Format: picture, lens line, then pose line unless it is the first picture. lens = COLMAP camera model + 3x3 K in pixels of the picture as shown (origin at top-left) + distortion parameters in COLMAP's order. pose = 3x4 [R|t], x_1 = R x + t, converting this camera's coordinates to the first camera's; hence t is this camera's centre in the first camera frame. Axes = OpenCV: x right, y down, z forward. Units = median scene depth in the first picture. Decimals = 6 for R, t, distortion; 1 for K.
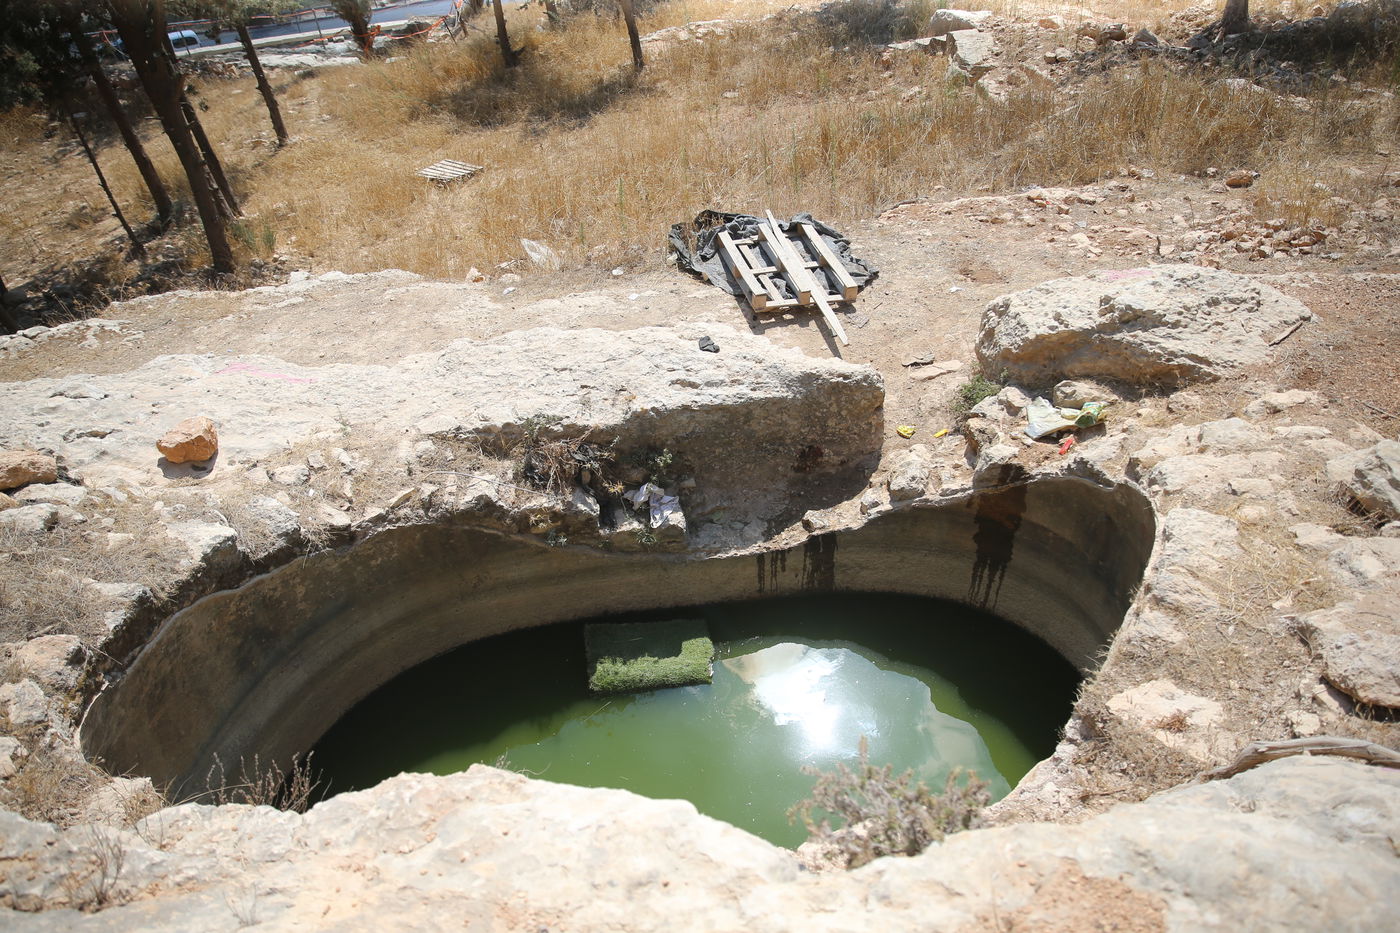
lens RADIAL K [[958.6, 0, 697.4], [0, 958.6, 464.1], [0, 0, 1]] dist [-0.107511, 0.086428]
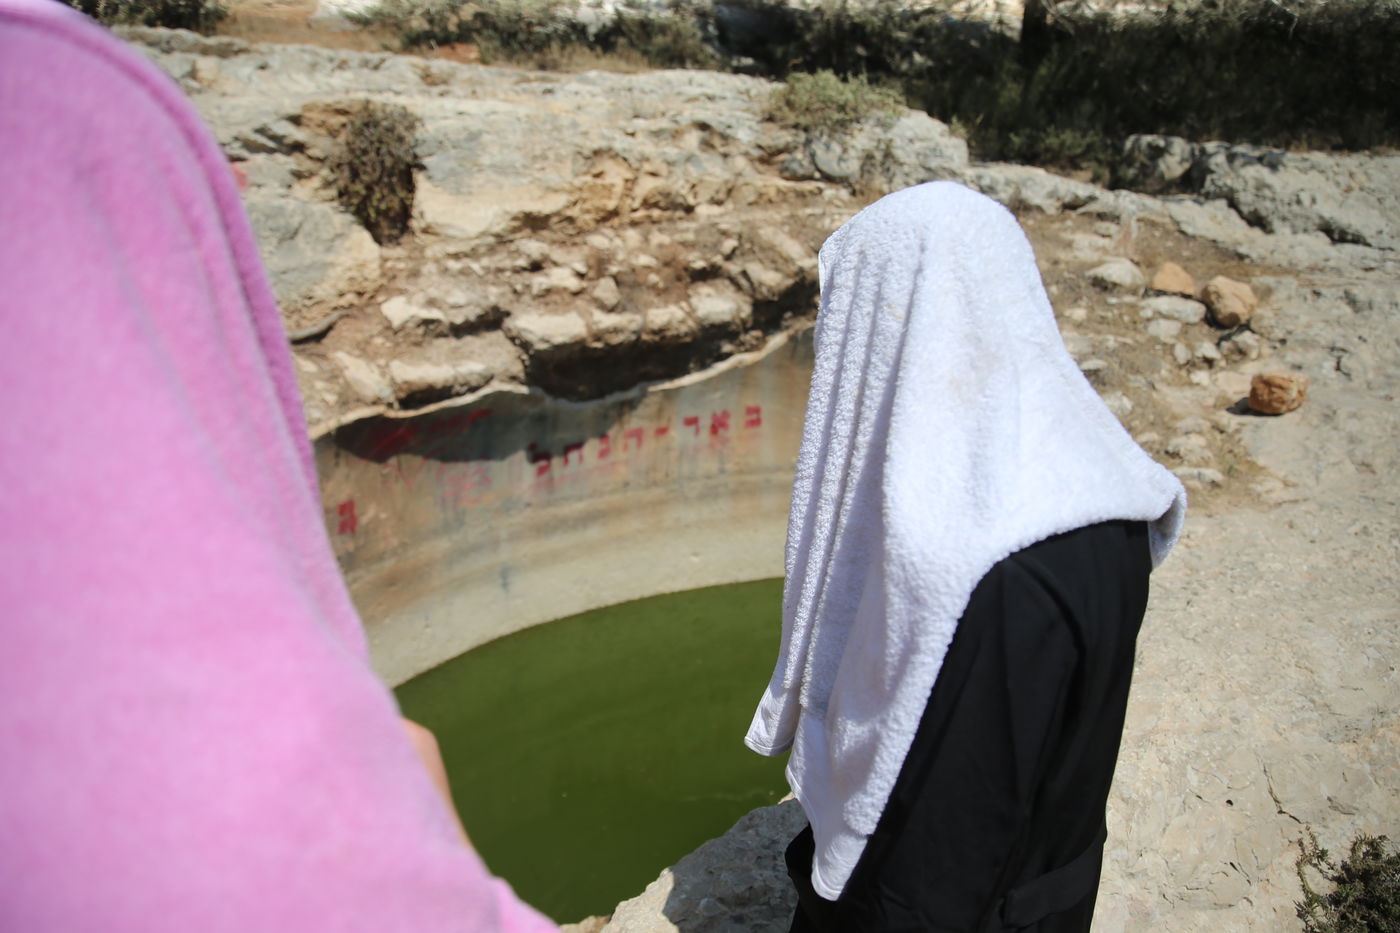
lens RADIAL K [[951.5, 0, 689.1], [0, 951.5, 464.0], [0, 0, 1]] dist [-0.119188, 0.091067]
pose [[-0.872834, 0.199793, -0.445246, 0.273735], [-0.268016, 0.566206, 0.779473, -0.445448], [0.407834, 0.799684, -0.440656, 1.090175]]
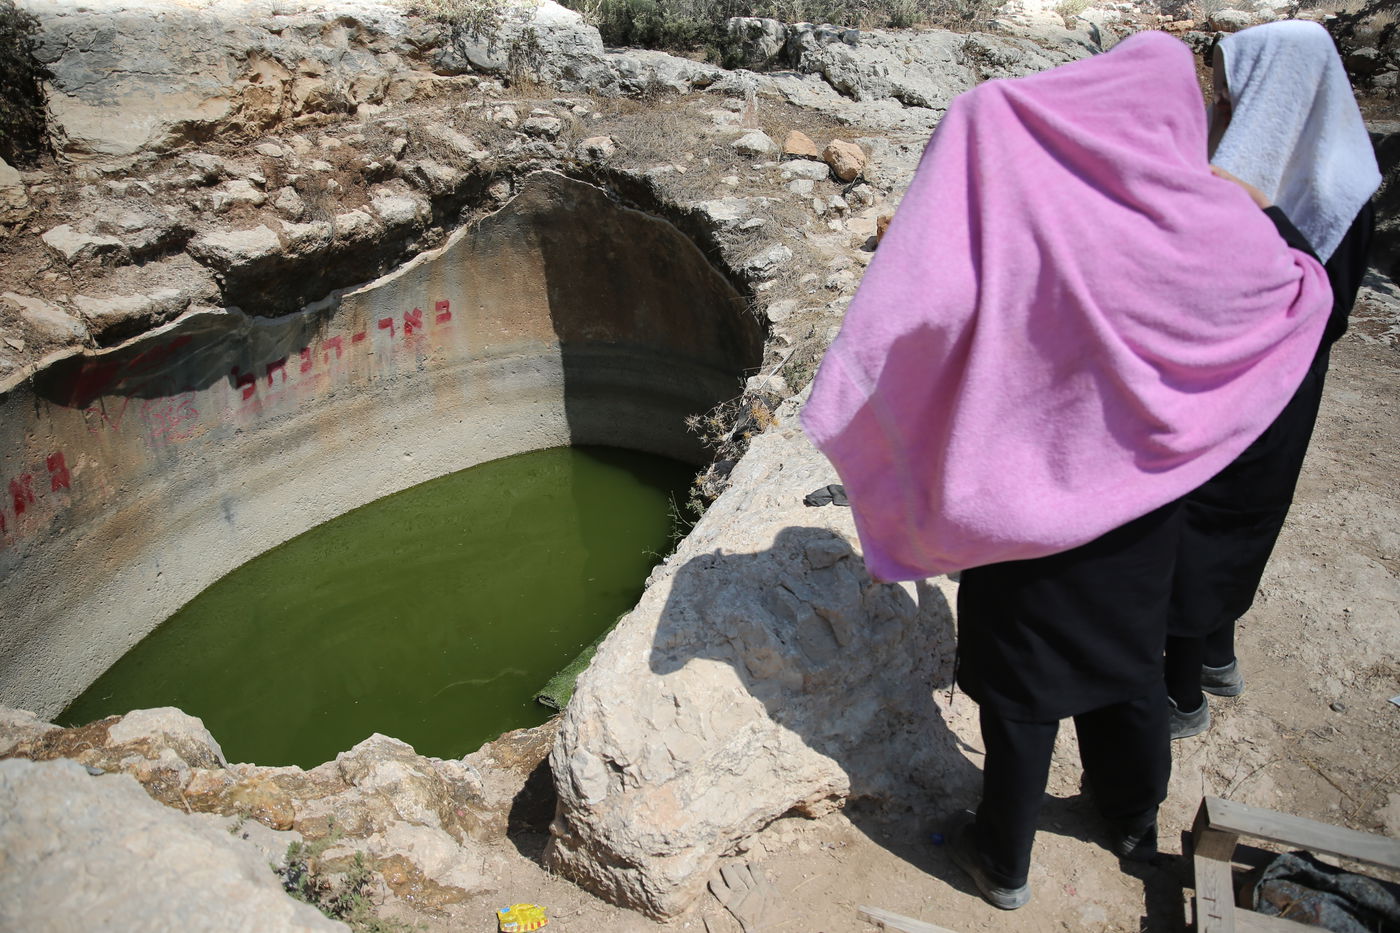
lens RADIAL K [[958.6, 0, 697.4], [0, 958.6, 464.1], [0, 0, 1]] dist [-0.107511, 0.086428]
pose [[-0.580972, 0.390437, -0.714164, 0.412745], [-0.471972, 0.553246, 0.686412, -0.459236], [0.663109, 0.735851, -0.137145, 1.083042]]
